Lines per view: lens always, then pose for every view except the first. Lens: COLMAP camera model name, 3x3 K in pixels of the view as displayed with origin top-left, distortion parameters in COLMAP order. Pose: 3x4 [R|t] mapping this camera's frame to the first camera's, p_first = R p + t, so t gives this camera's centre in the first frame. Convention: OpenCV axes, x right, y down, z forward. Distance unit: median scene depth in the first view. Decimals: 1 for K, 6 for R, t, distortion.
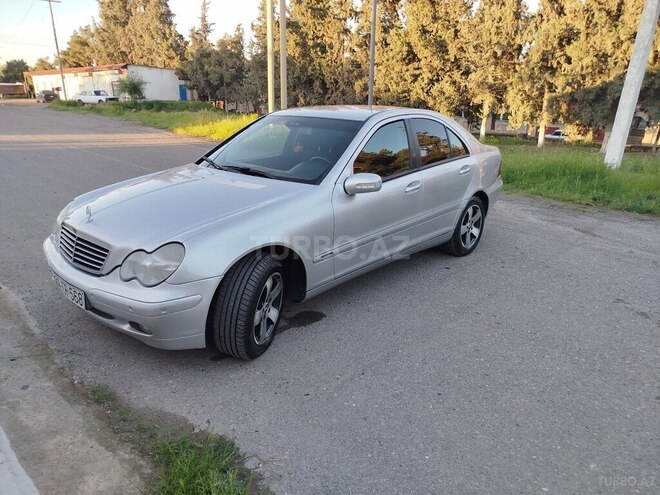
lens RADIAL K [[464.4, 0, 327.2], [0, 464.4, 248.9], [0, 0, 1]] dist [0.011380, 0.004920]
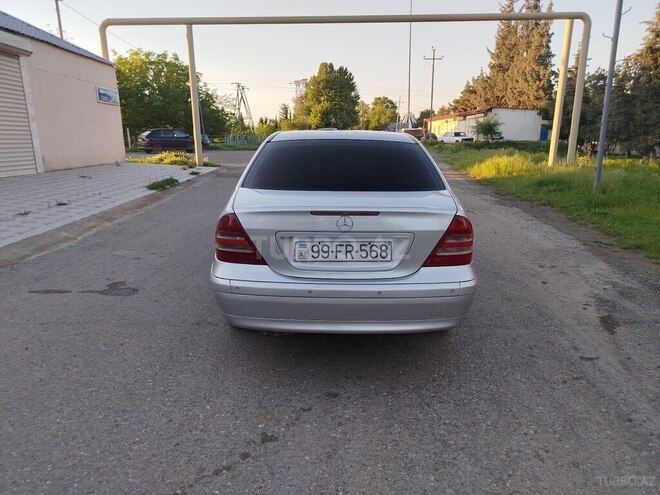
lens RADIAL K [[464.4, 0, 329.5], [0, 464.4, 250.1], [0, 0, 1]] dist [0.011380, 0.004920]
pose [[0.700593, 0.160575, -0.695258, 0.130492], [-0.216831, 0.976184, 0.006963, -0.009906], [0.679819, 0.145875, 0.718726, 0.050100]]
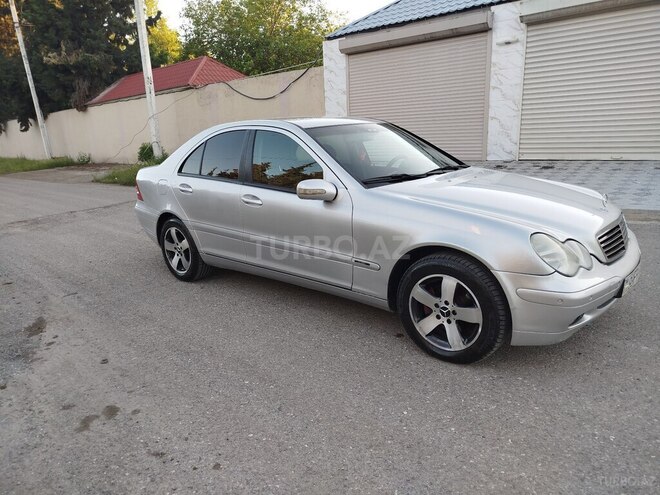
lens RADIAL K [[464.4, 0, 328.4], [0, 464.4, 248.7], [0, 0, 1]] dist [0.011380, 0.004920]
pose [[-0.996663, 0.051275, -0.063514, -0.849555], [0.009190, 0.843625, 0.536855, -0.770333], [0.081109, 0.534480, -0.841281, 2.406474]]
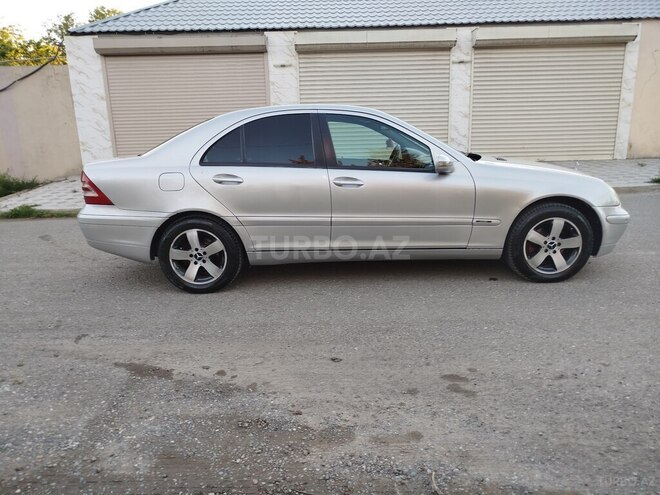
lens RADIAL K [[464.4, 0, 329.0], [0, 464.4, 249.0], [0, 0, 1]] dist [0.011380, 0.004920]
pose [[-0.707403, 0.168794, -0.686360, 0.127048], [-0.201294, 0.882742, 0.424555, -0.585427], [0.677541, 0.438491, -0.590477, 2.074734]]
